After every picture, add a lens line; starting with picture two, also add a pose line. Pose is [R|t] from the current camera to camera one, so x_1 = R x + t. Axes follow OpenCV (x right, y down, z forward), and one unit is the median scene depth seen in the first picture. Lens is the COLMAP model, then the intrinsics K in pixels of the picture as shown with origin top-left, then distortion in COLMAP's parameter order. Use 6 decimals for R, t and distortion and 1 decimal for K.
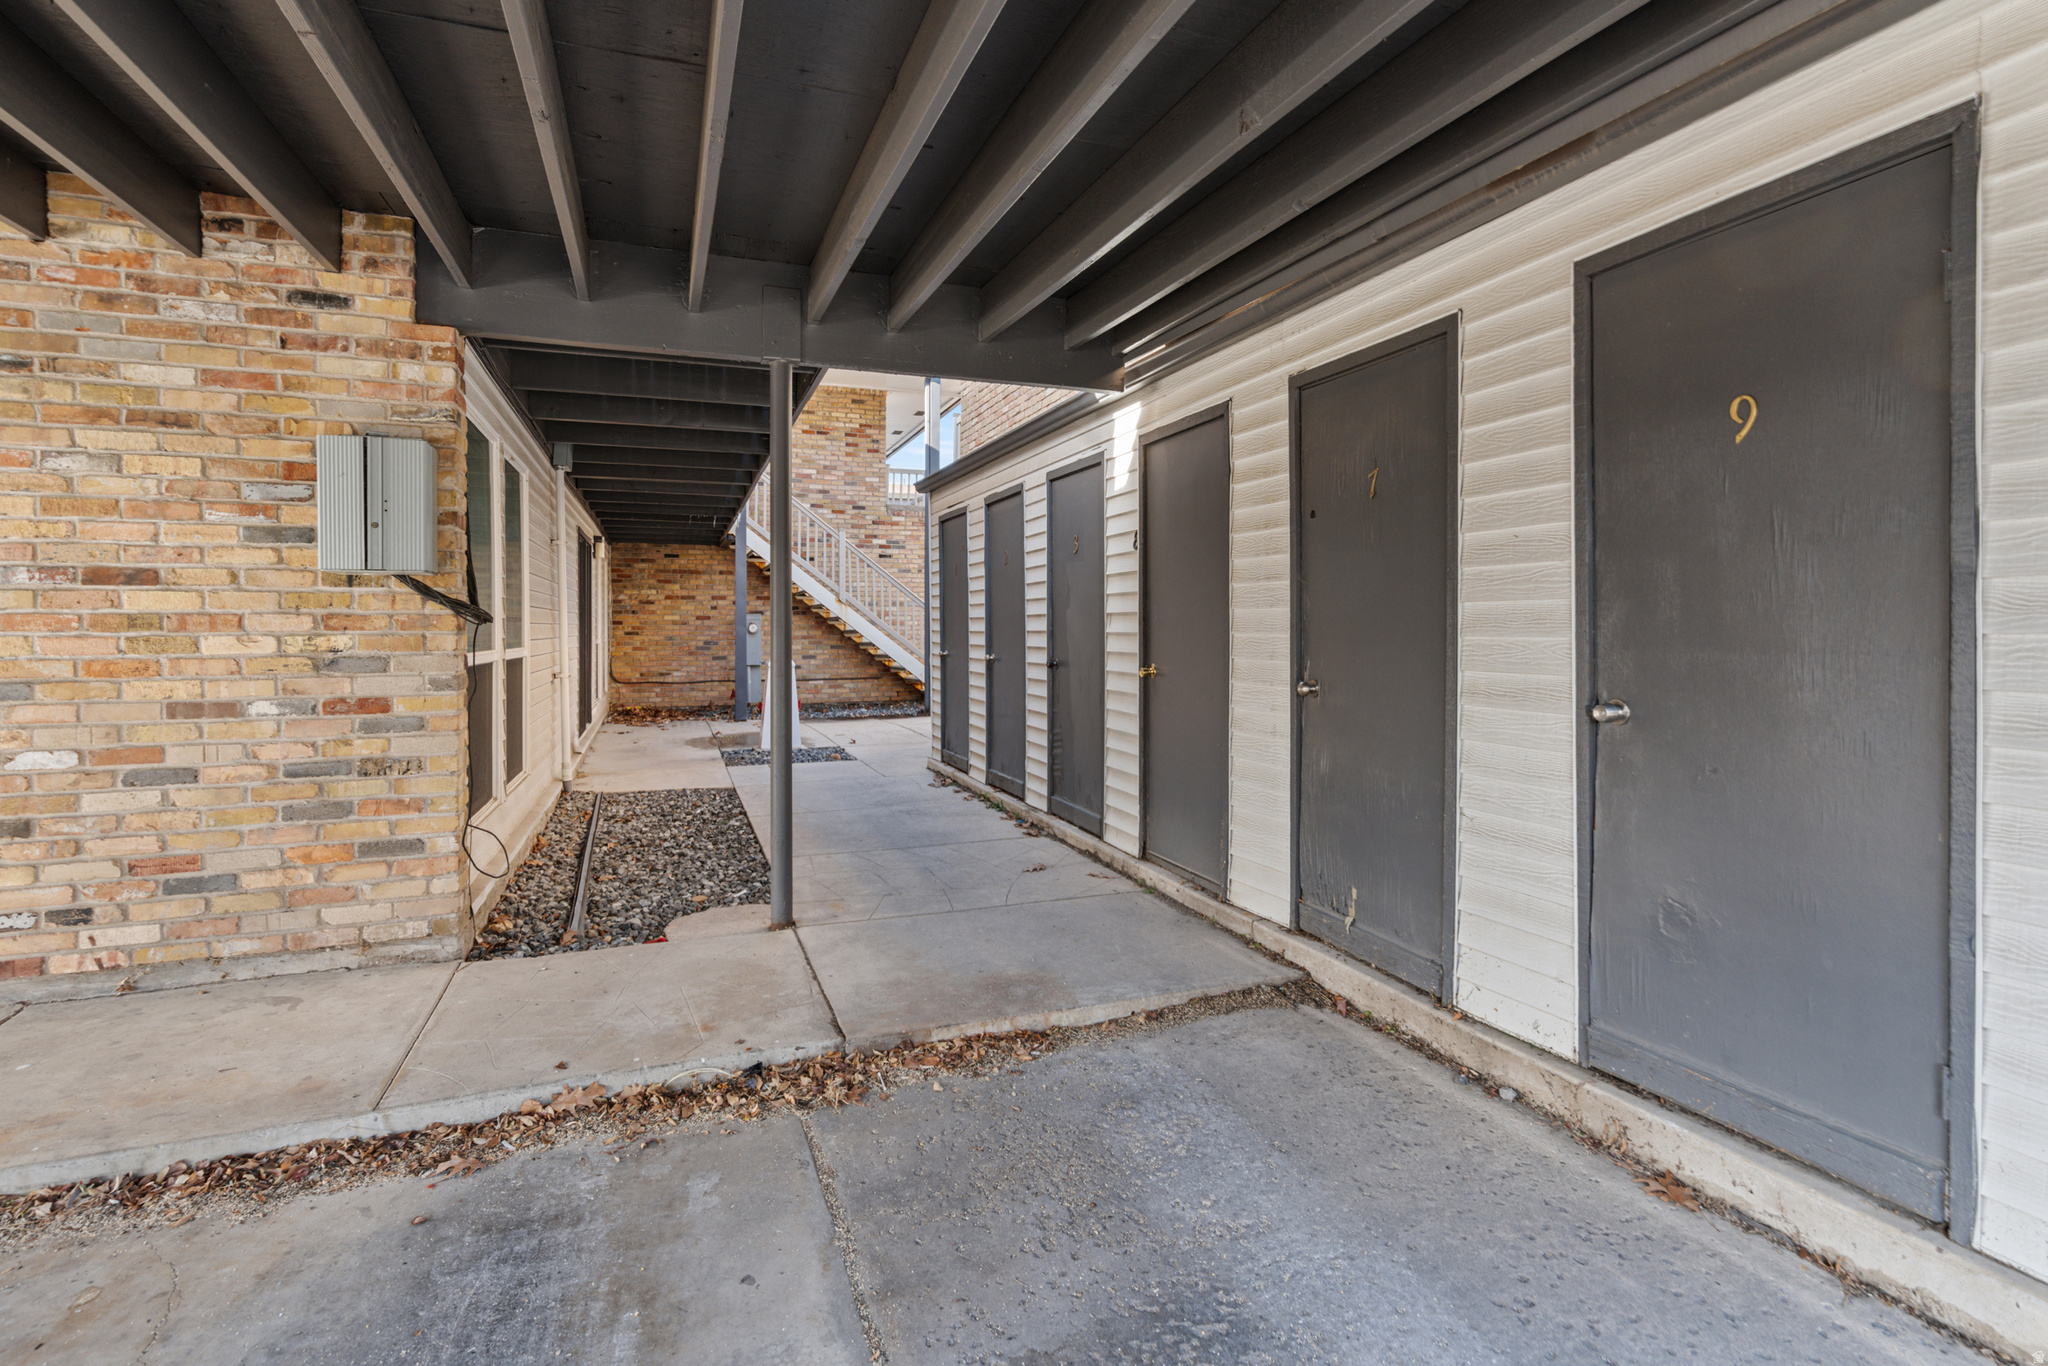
lens RADIAL K [[985.9, 0, 1035.2], [0, 985.9, 636.2], [0, 0, 1]] dist [0.000520, 0.000074]
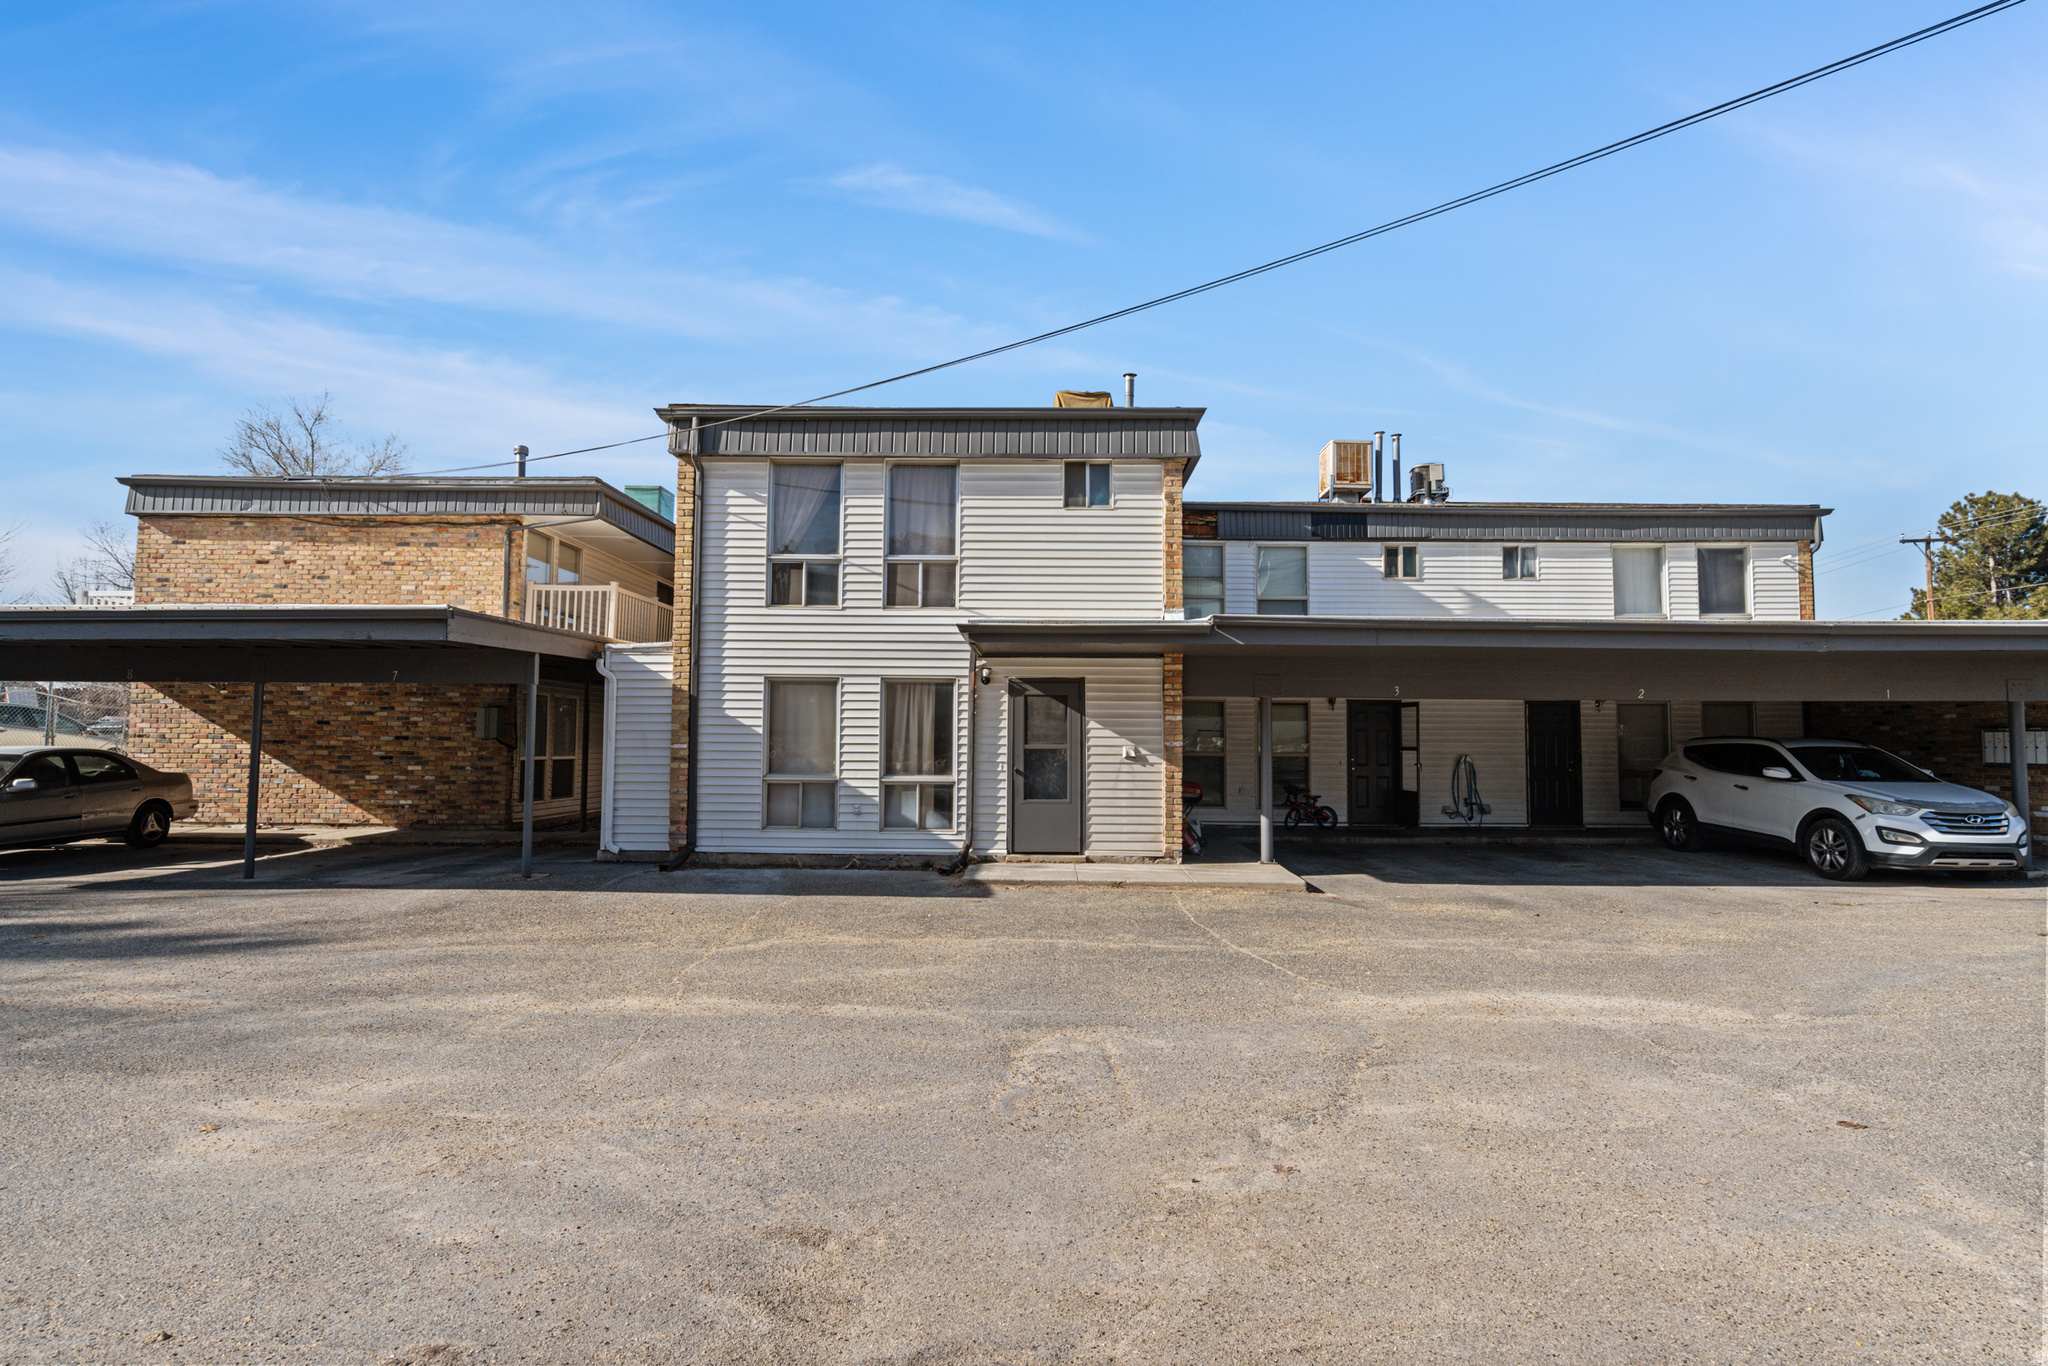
lens RADIAL K [[985.9, 0, 1026.6], [0, 985.9, 683.1], [0, 0, 1]] dist [0.000520, 0.000074]
pose [[0.933521, -0.009400, -0.358400, 3.132634], [-0.011876, 0.998297, -0.057117, -0.084506], [0.358326, 0.057576, 0.931819, -2.238599]]
